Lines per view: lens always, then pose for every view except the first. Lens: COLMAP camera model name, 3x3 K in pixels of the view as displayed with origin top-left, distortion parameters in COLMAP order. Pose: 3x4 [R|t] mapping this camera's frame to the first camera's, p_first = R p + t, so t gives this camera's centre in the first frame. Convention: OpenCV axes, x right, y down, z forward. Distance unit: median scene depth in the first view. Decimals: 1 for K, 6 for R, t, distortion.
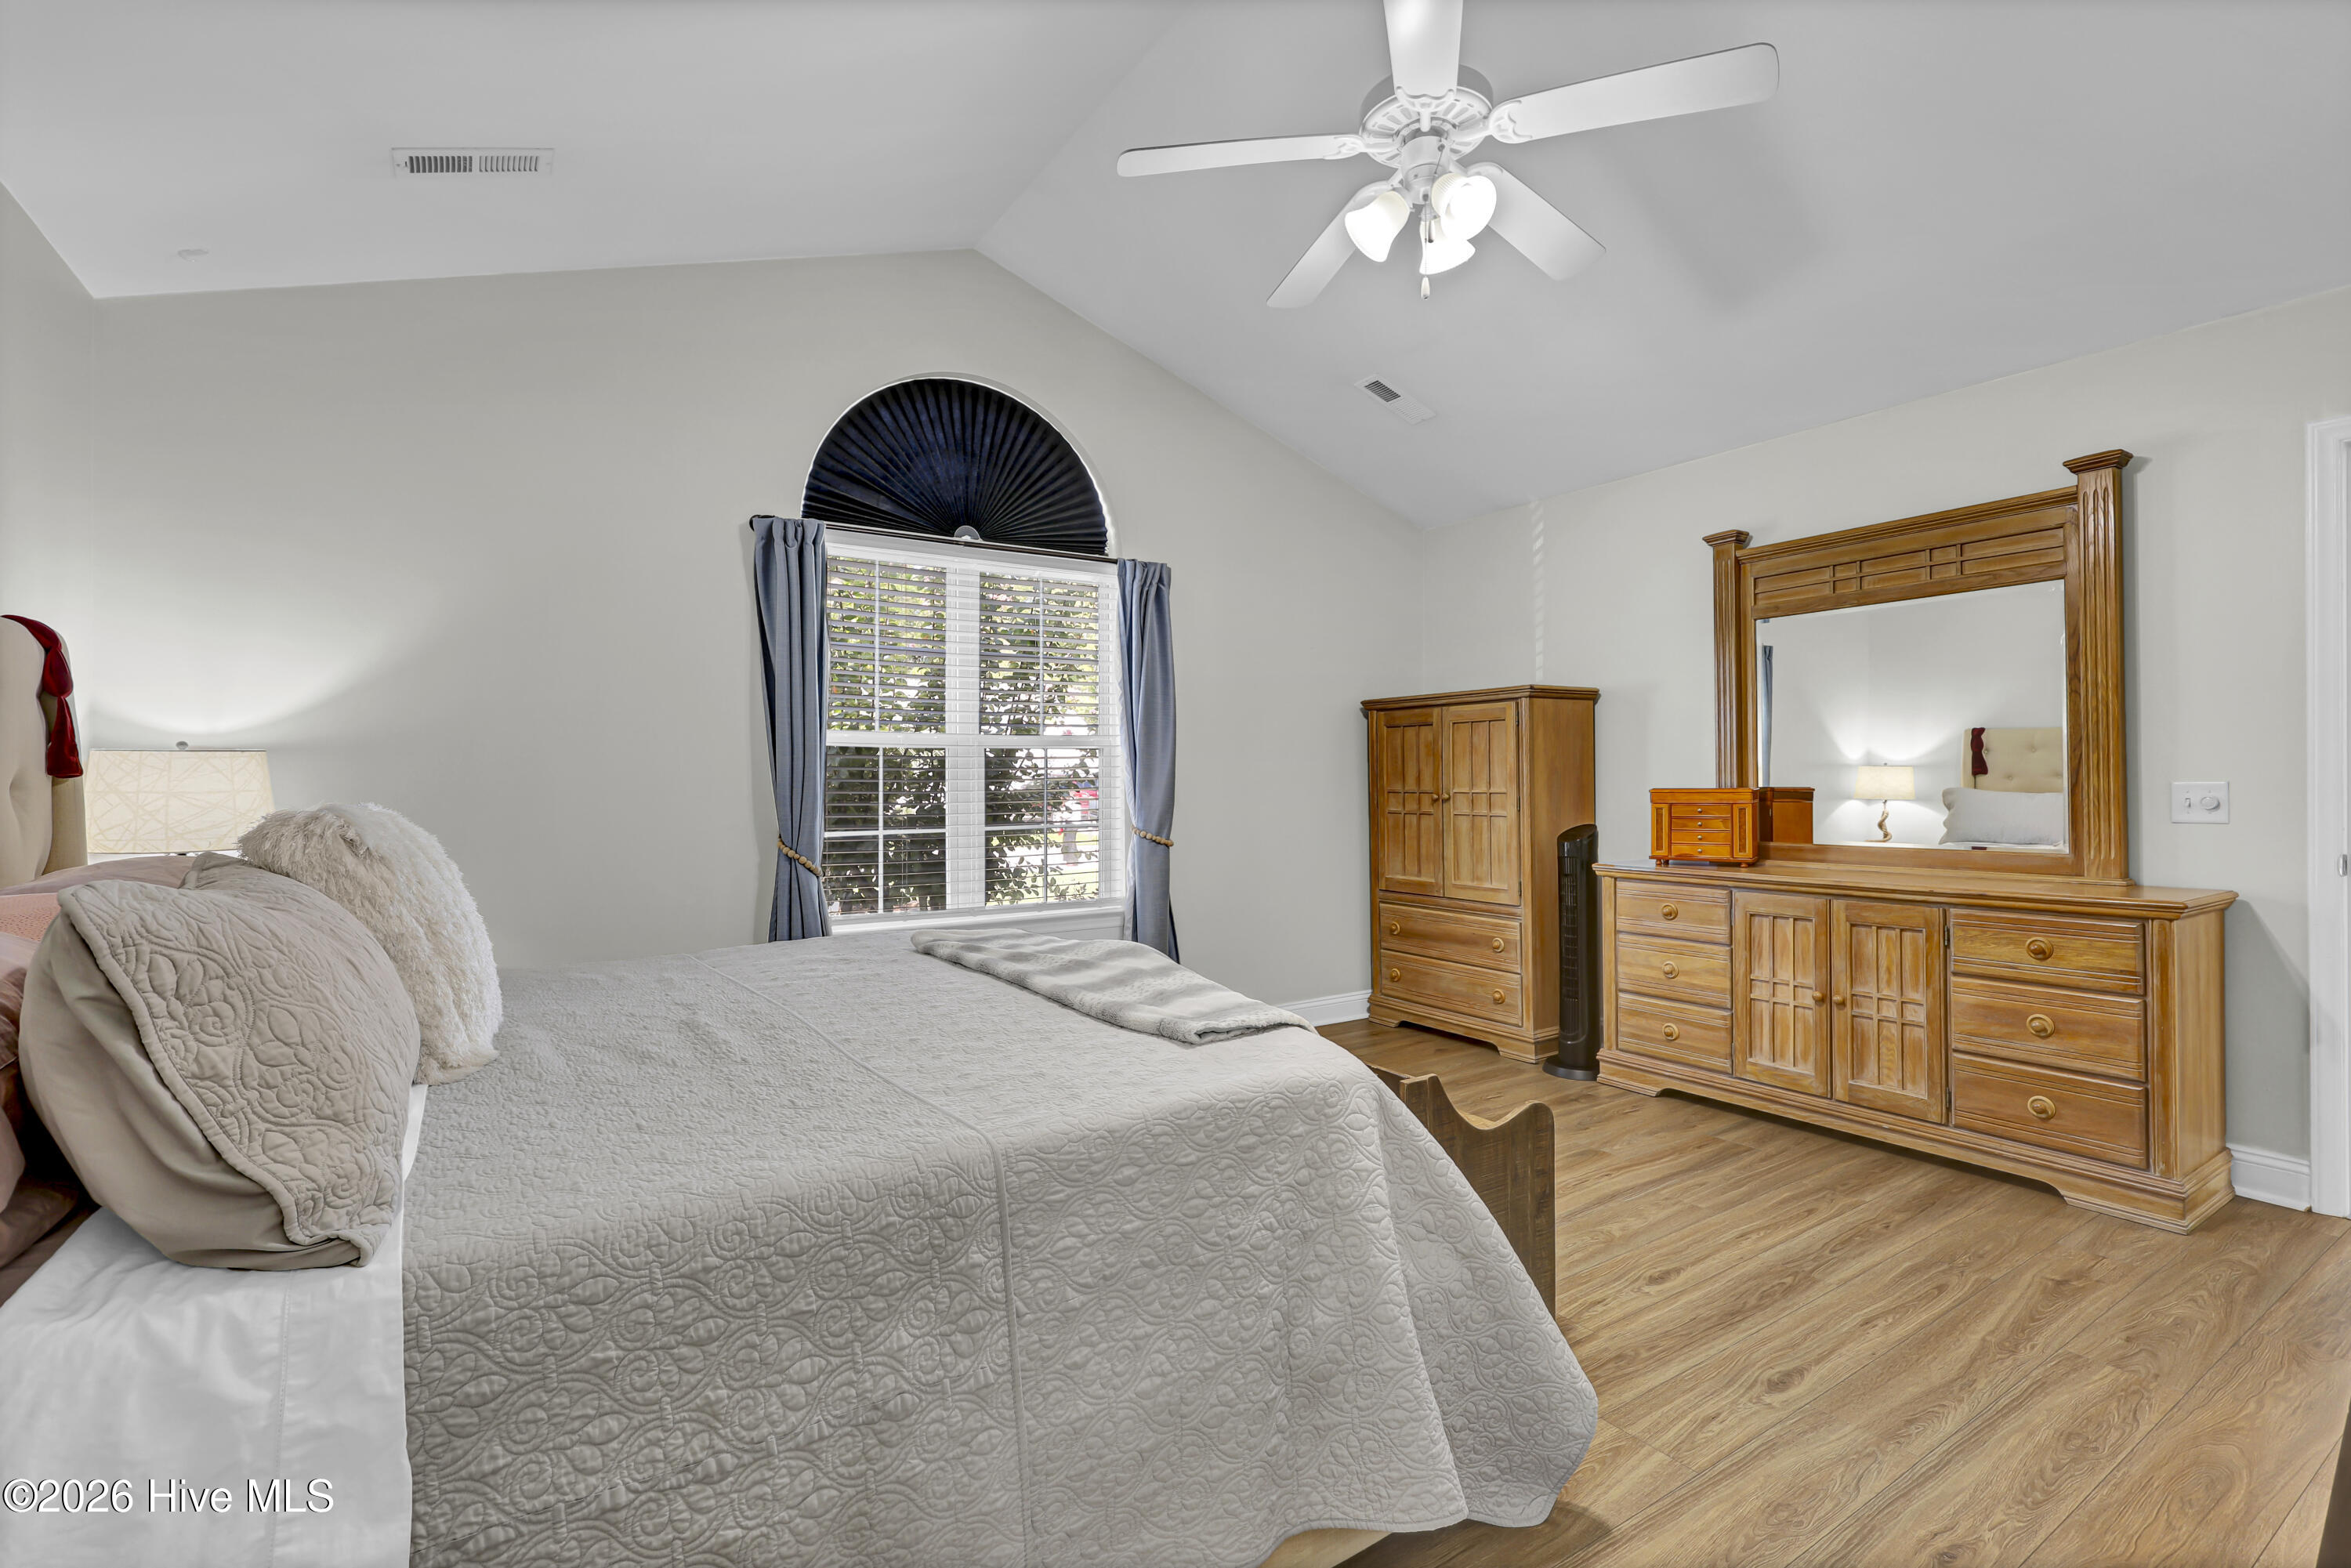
lens RADIAL K [[1055.4, 0, 1178.7], [0, 1055.4, 809.8], [0, 0, 1]] dist [-0.000543, -0.000181]
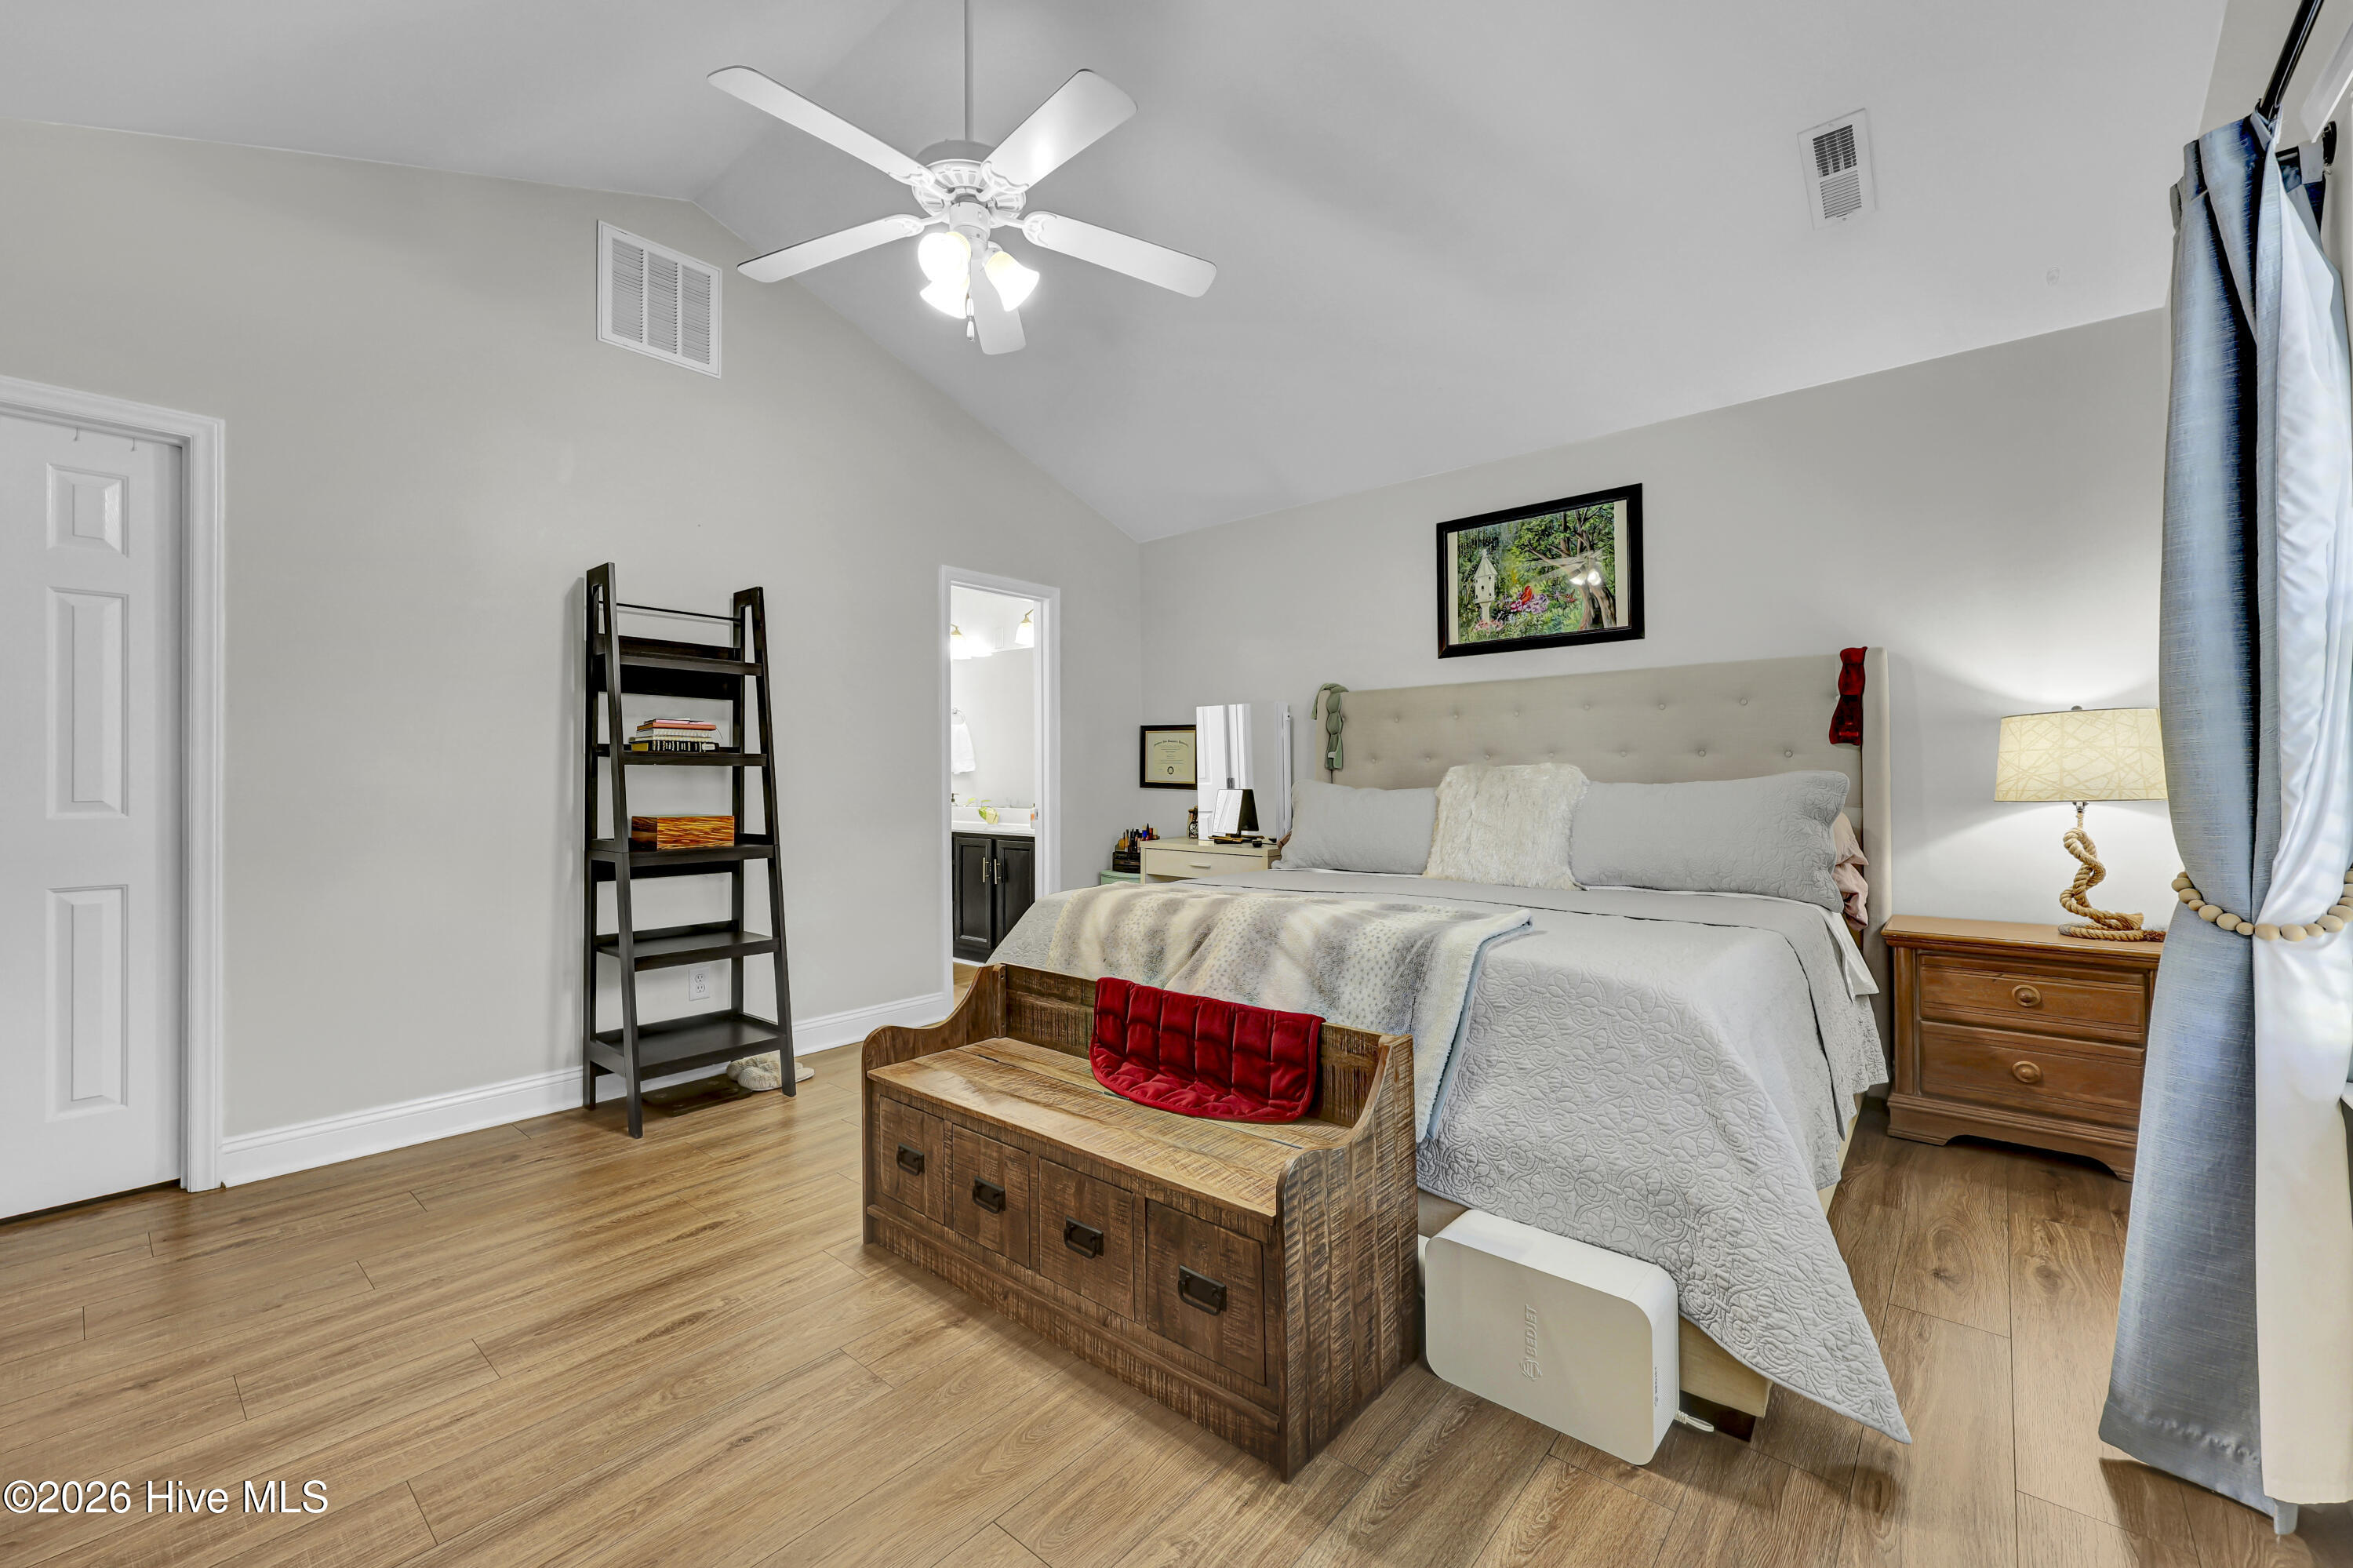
lens RADIAL K [[945.4, 0, 1172.6], [0, 945.4, 774.1], [0, 0, 1]] dist [0.000312, 0.000052]
pose [[-0.954122, 0.014144, -0.299083, 0.197749], [0.007751, 0.999716, 0.022551, -0.014379], [0.299316, 0.019198, -0.953961, 1.229563]]
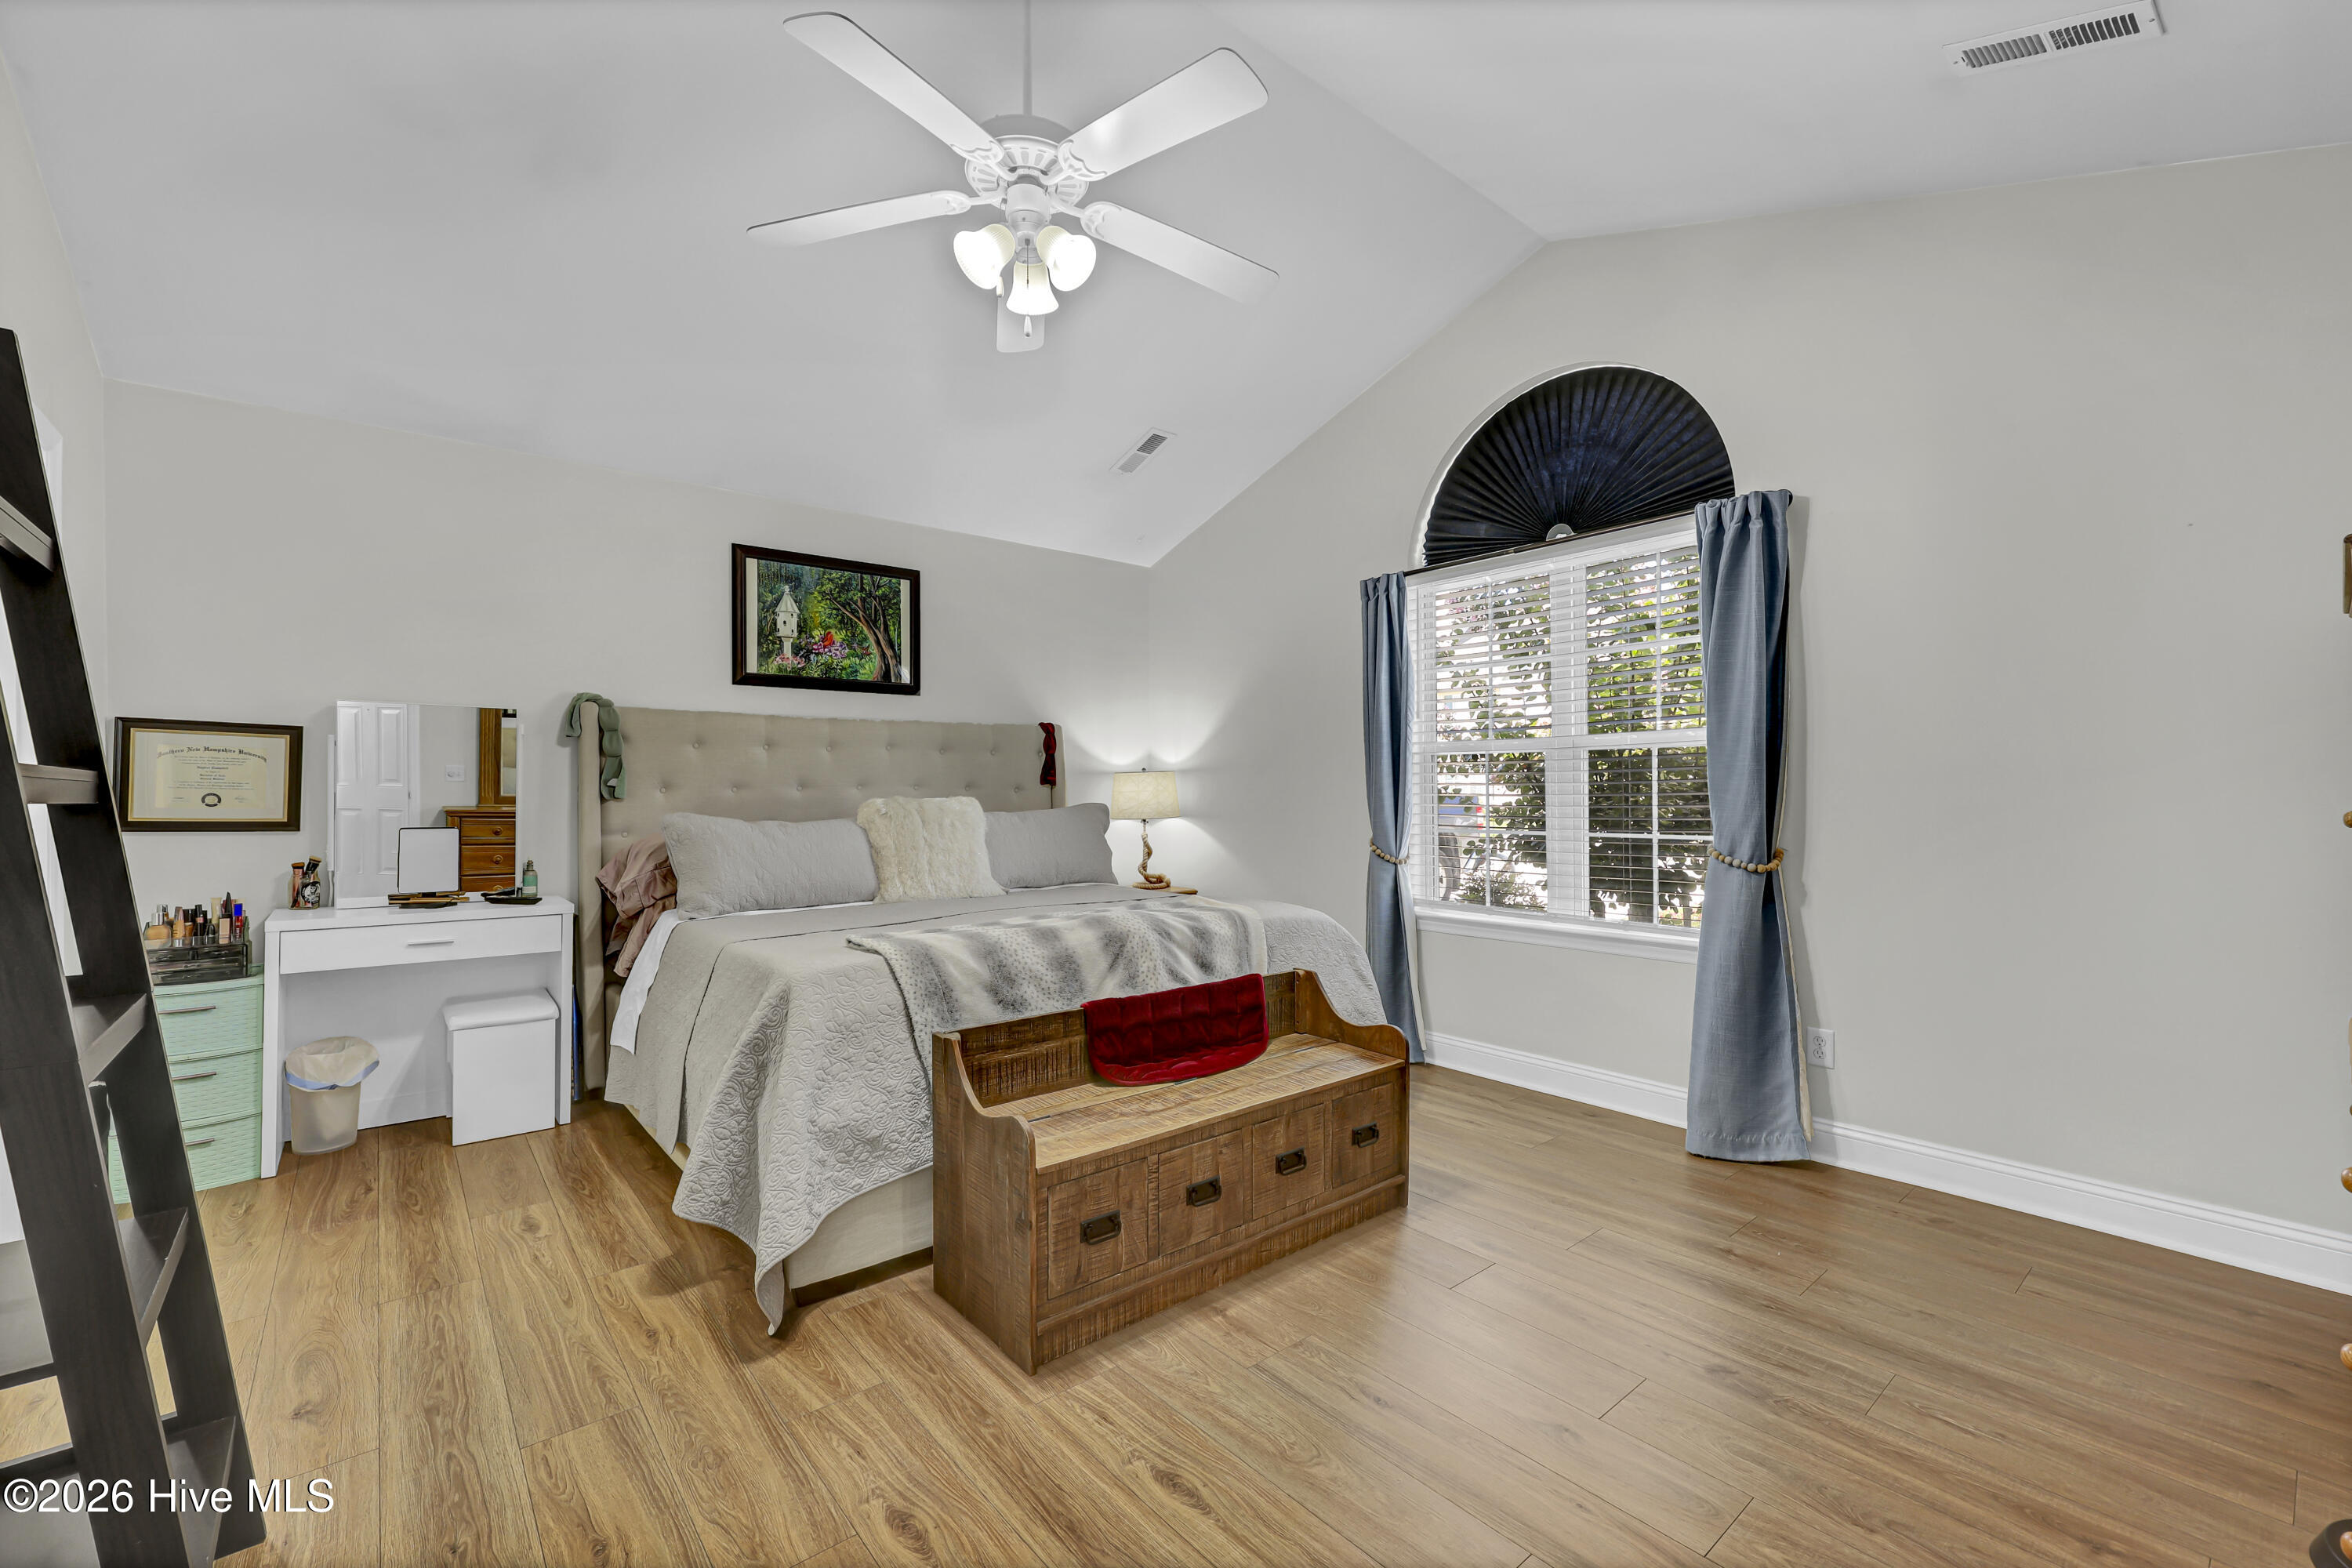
lens RADIAL K [[974.4, 0, 1169.5], [0, 974.4, 796.7], [0, 0, 1]] dist [0.000559, -0.000053]
pose [[0.136349, 0.018697, -0.990484, 0.734318], [-0.023773, 0.999596, 0.015596, -0.024448], [0.990376, 0.021420, 0.136738, 0.593809]]
